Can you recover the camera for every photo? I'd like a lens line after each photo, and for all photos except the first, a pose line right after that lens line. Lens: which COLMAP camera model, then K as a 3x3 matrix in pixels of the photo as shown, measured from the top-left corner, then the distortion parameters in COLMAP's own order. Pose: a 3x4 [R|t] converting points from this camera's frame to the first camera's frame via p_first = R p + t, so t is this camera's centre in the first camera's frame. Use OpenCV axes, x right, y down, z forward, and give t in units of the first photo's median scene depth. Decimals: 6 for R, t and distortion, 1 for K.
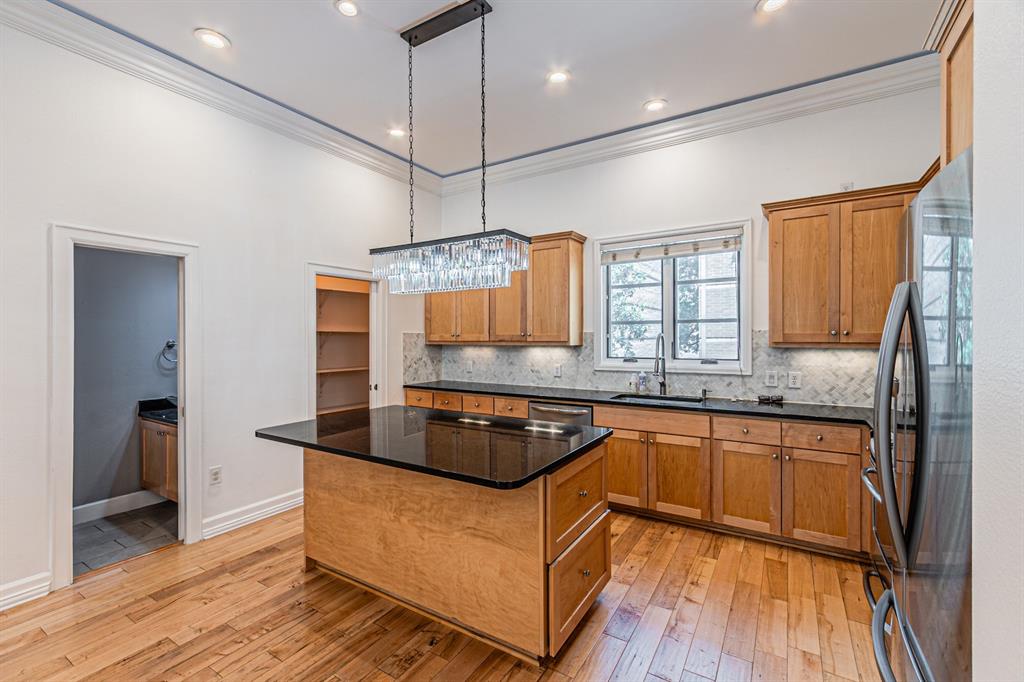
lens RADIAL K [[445.4, 0, 509.6], [0, 445.4, 337.0], [0, 0, 1]] dist [0.003206, -0.001287]
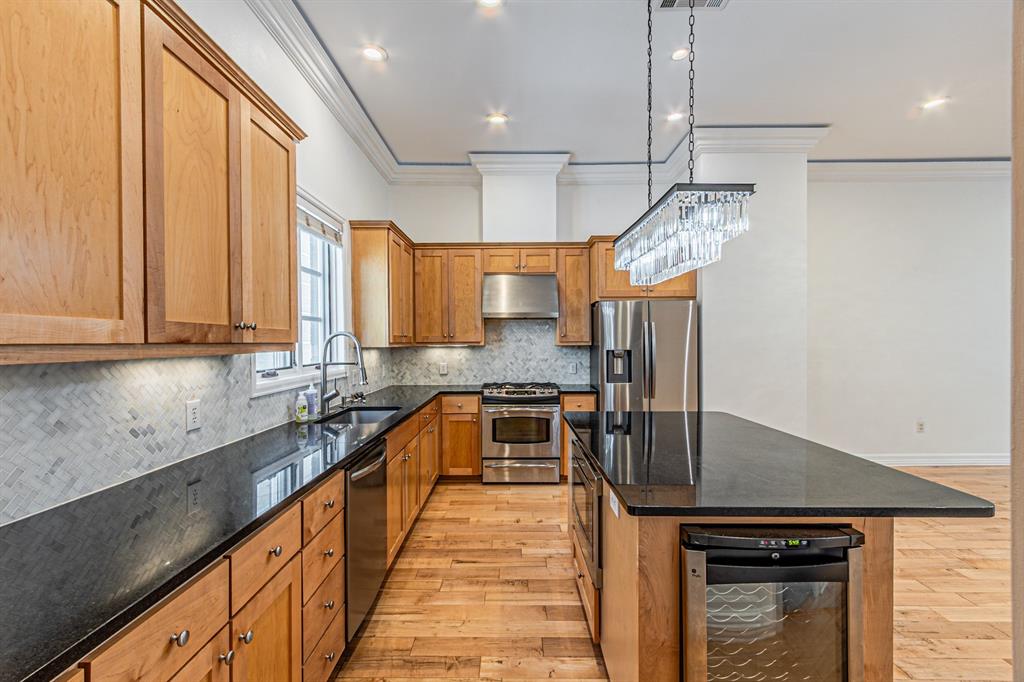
lens RADIAL K [[445.4, 0, 516.1], [0, 445.4, 343.6], [0, 0, 1]] dist [0.003206, -0.001287]
pose [[-0.541718, 0.001582, 0.840559, -0.482530], [0.006838, 0.999973, 0.002525, 0.012154], [-0.840533, 0.007116, -0.541714, 1.171355]]
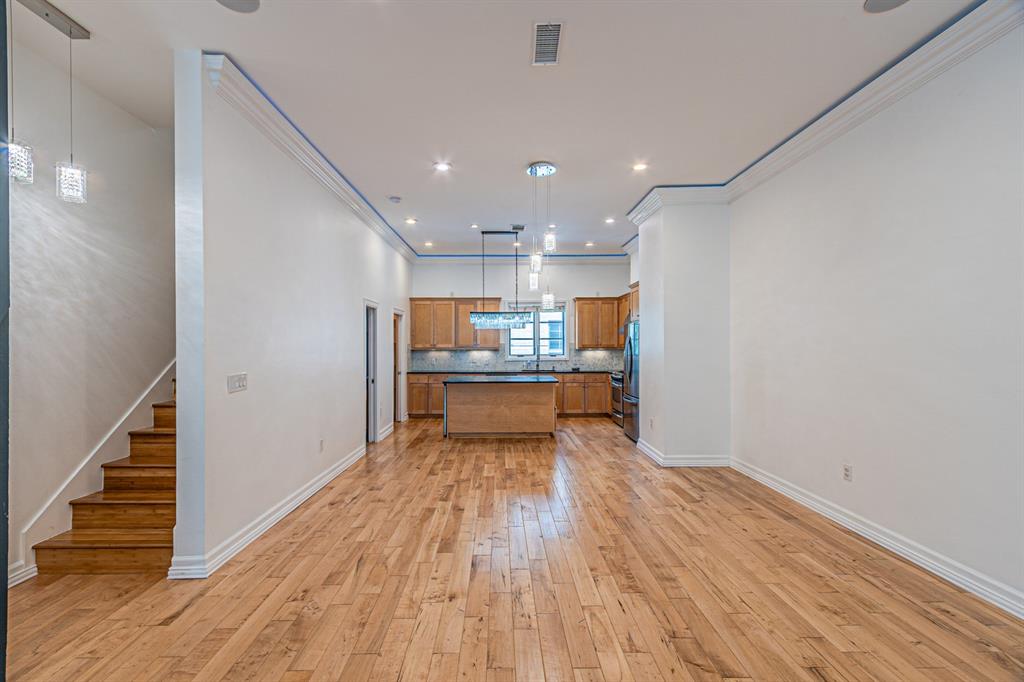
lens RADIAL K [[445.4, 0, 509.2], [0, 445.4, 344.3], [0, 0, 1]] dist [0.003206, -0.001287]
pose [[0.835647, -0.000054, 0.549266, -1.131114], [0.002492, 0.999990, -0.003693, 0.002085], [-0.549260, 0.004455, 0.835639, -0.943944]]
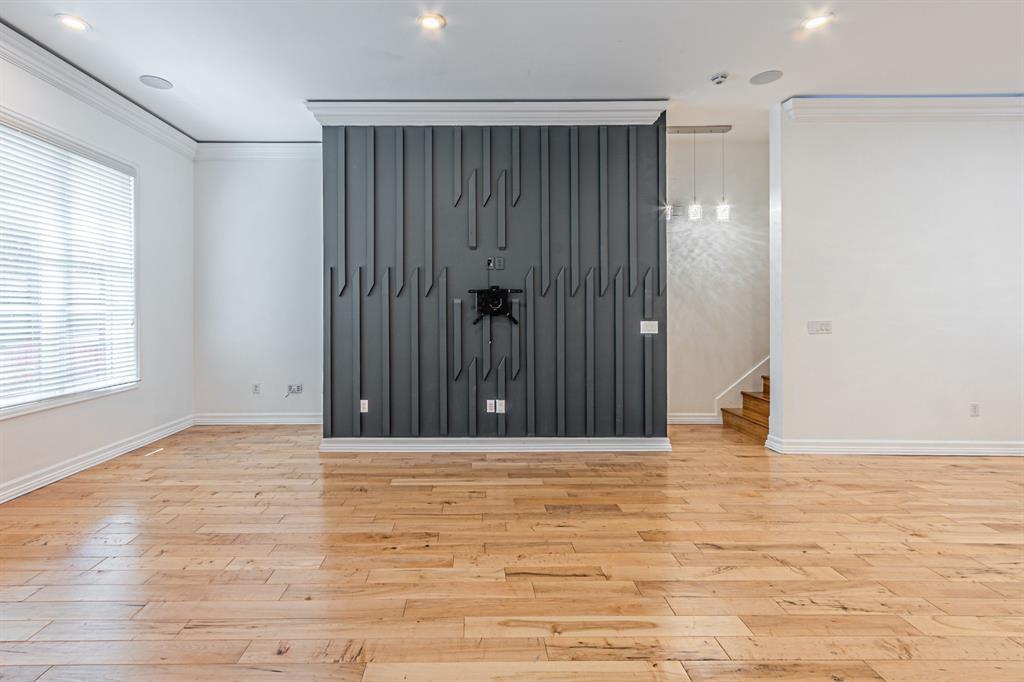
lens RADIAL K [[445.4, 0, 467.2], [0, 445.4, 325.8], [0, 0, 1]] dist [0.003206, -0.001287]
pose [[0.532244, 0.029307, -0.846083, -0.634908], [0.001070, 0.999377, 0.035290, 0.026073], [0.846590, -0.019688, 0.531881, -1.293713]]
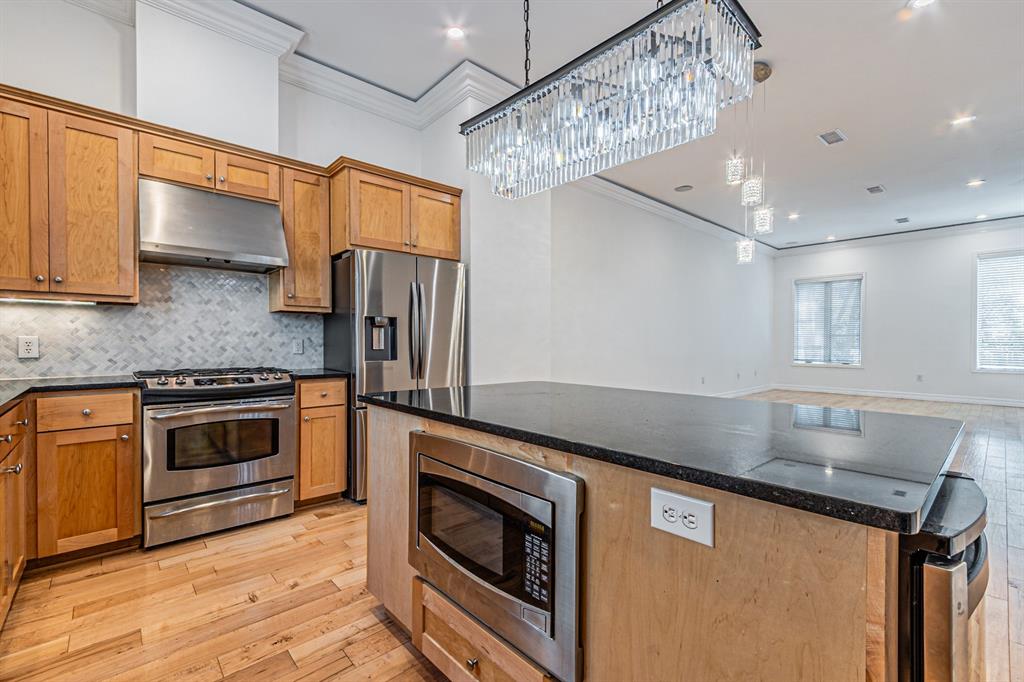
lens RADIAL K [[445.4, 0, 510.6], [0, 445.4, 342.5], [0, 0, 1]] dist [0.003206, -0.001287]
pose [[-0.964386, 0.001659, 0.264495, -0.144690], [0.002416, 0.999994, 0.002537, 0.079322], [-0.264489, 0.003086, -0.964384, 1.096381]]
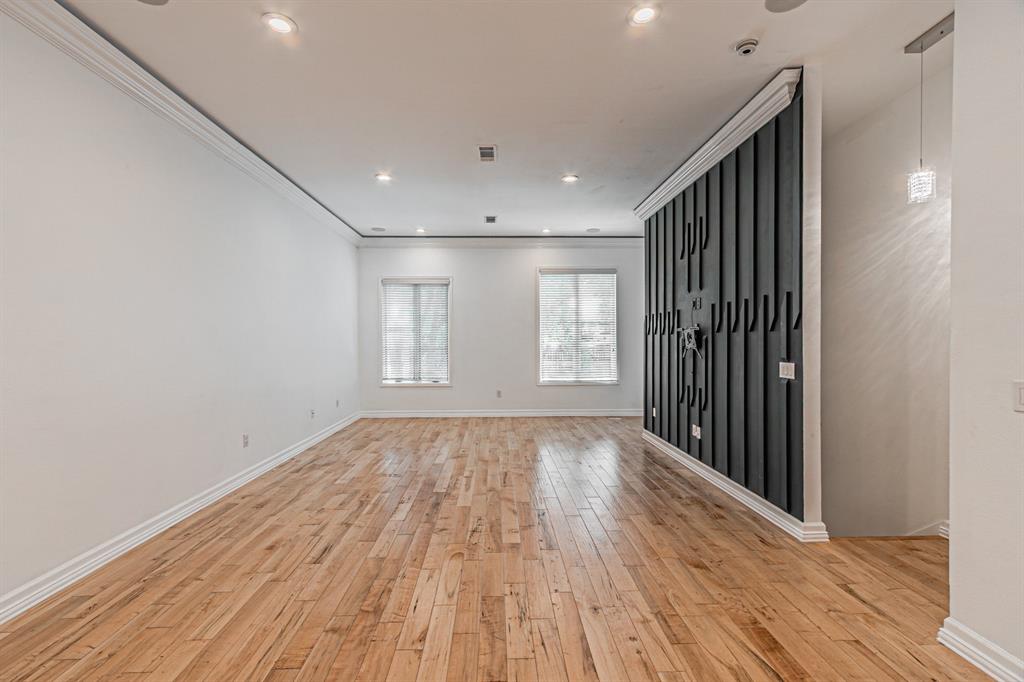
lens RADIAL K [[445.4, 0, 510.2], [0, 445.4, 346.3], [0, 0, 1]] dist [0.003206, -0.001287]
pose [[-0.826801, 0.012960, -0.562345, -0.412197], [0.006434, 0.999887, 0.013584, 0.008753], [0.562458, 0.007613, -0.826791, 0.083943]]
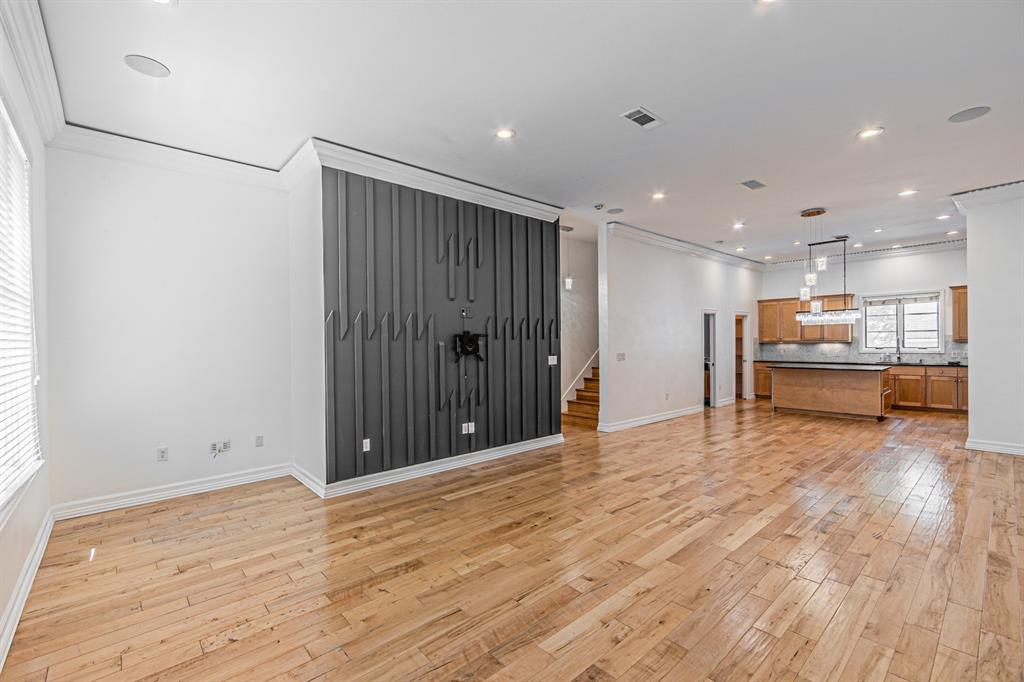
lens RADIAL K [[445.4, 0, 508.3], [0, 445.4, 346.1], [0, 0, 1]] dist [0.003206, -0.001287]
pose [[0.961819, -0.005345, -0.273634, -1.041448], [0.008234, 0.999922, 0.009409, 0.003601], [0.273562, -0.011303, 0.961788, -1.921701]]
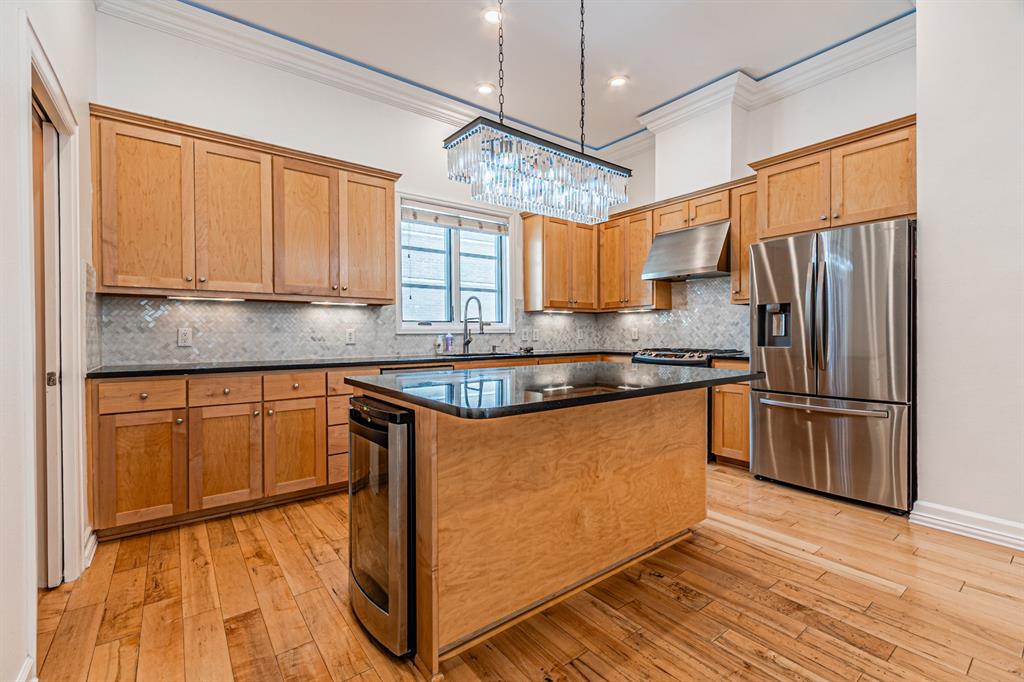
lens RADIAL K [[445.4, 0, 503.0], [0, 445.4, 337.0], [0, 0, 1]] dist [0.003206, -0.001287]
pose [[0.356532, -0.003387, 0.934277, -0.667958], [0.005011, 0.999986, 0.001713, 0.091474], [-0.934270, 0.004071, 0.356544, 0.540594]]
